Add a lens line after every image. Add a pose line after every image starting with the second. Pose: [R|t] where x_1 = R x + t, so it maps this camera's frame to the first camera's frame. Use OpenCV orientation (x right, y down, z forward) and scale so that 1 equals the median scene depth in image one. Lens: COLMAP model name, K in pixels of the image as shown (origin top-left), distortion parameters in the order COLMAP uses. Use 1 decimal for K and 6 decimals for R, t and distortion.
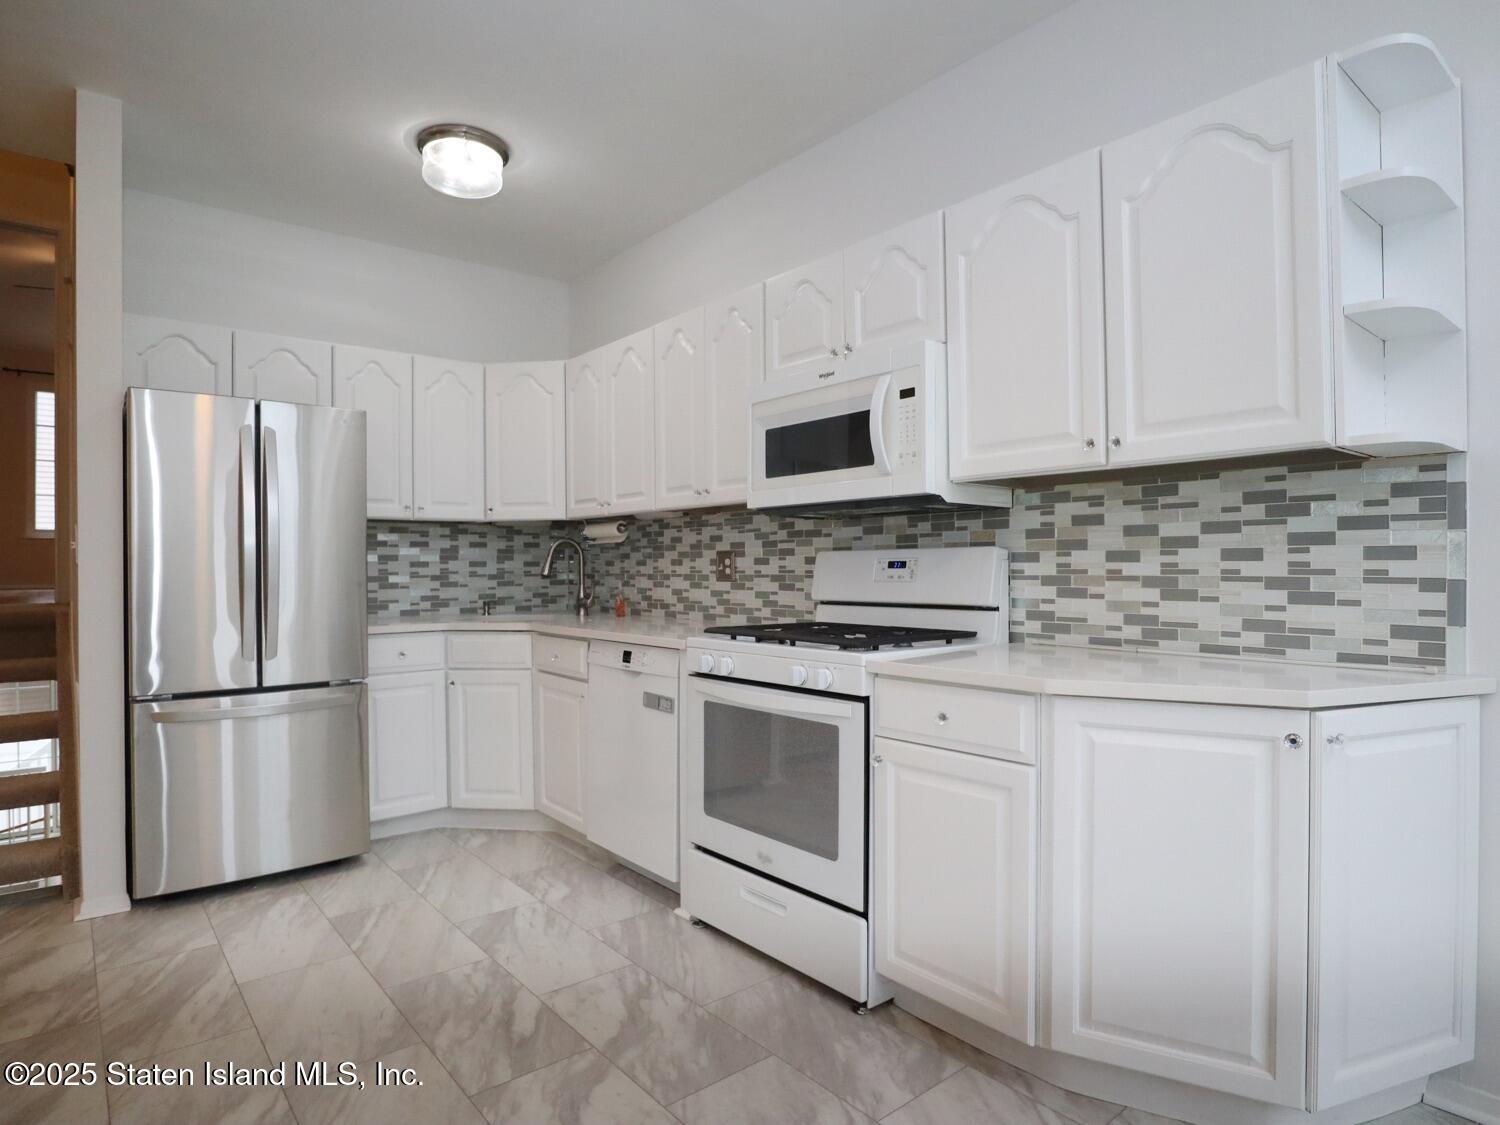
lens RADIAL K [[850.2, 0, 749.9], [0, 850.2, 570.1], [0, 0, 1]] dist [-0.052375, 0.017620]
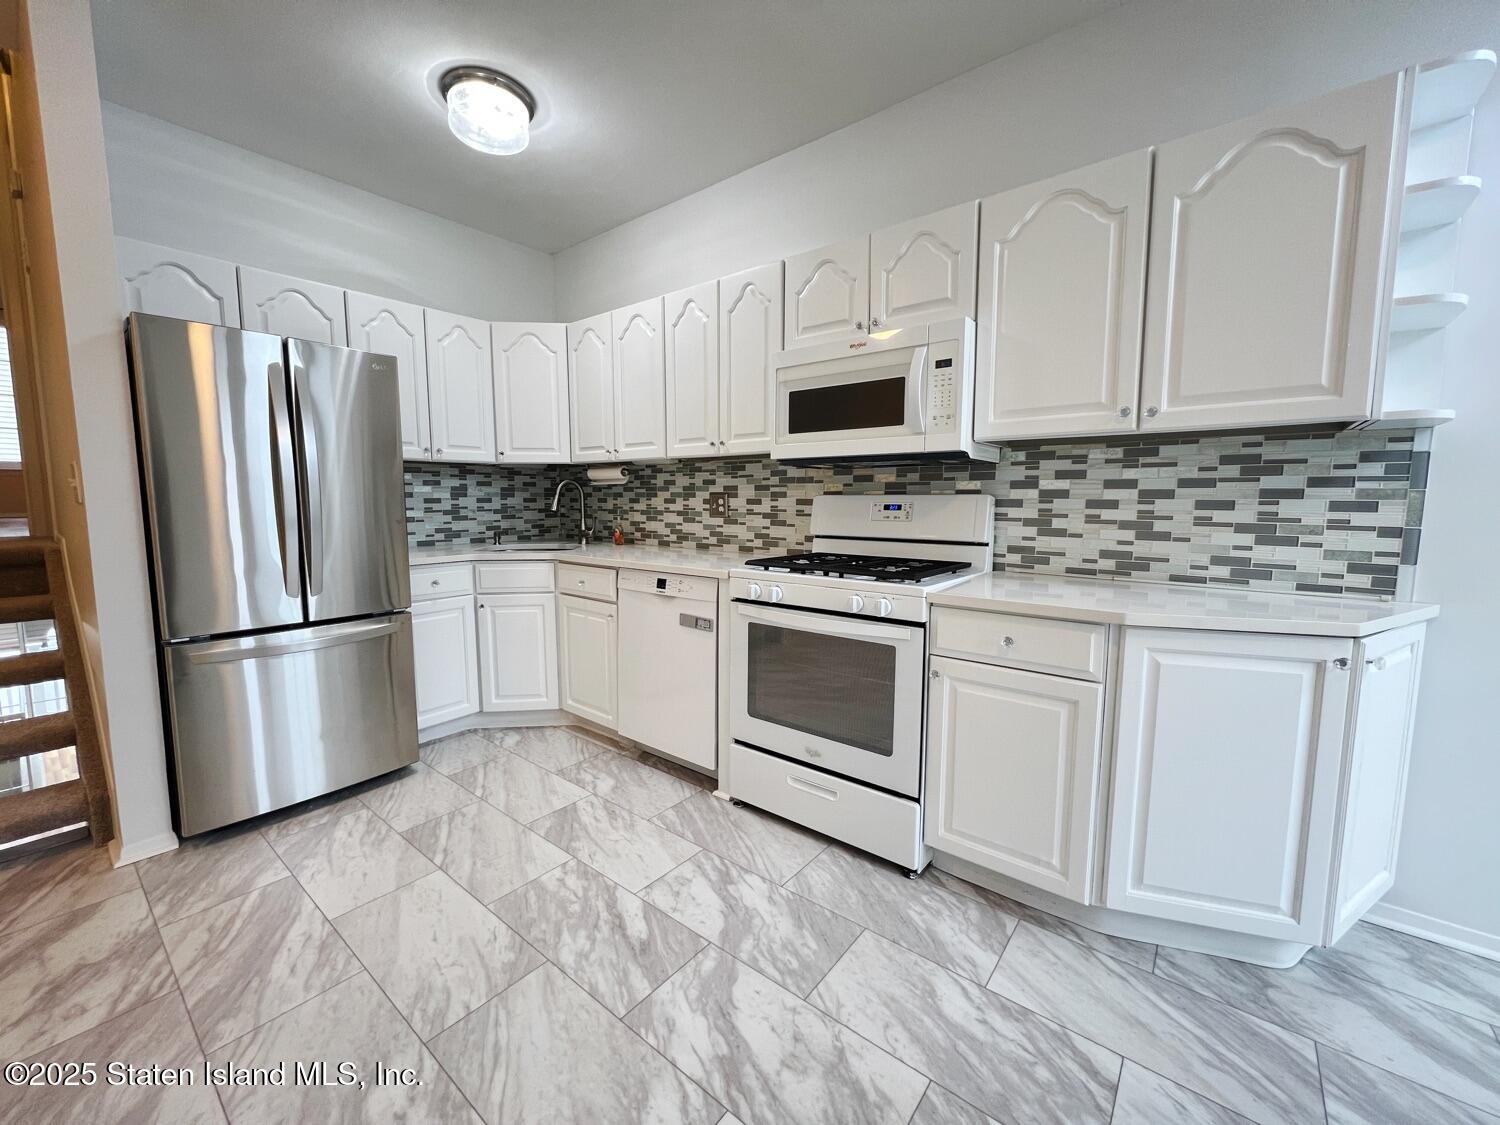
lens RADIAL K [[599.8, 0, 747.2], [0, 599.8, 558.7], [0, 0, 1]] dist [-0.003317, 0.000030]
pose [[0.979936, -0.013105, 0.198880, -0.242511], [-0.006475, 0.995216, 0.097484, -0.018187], [-0.199206, -0.096816, 0.975163, 0.211705]]
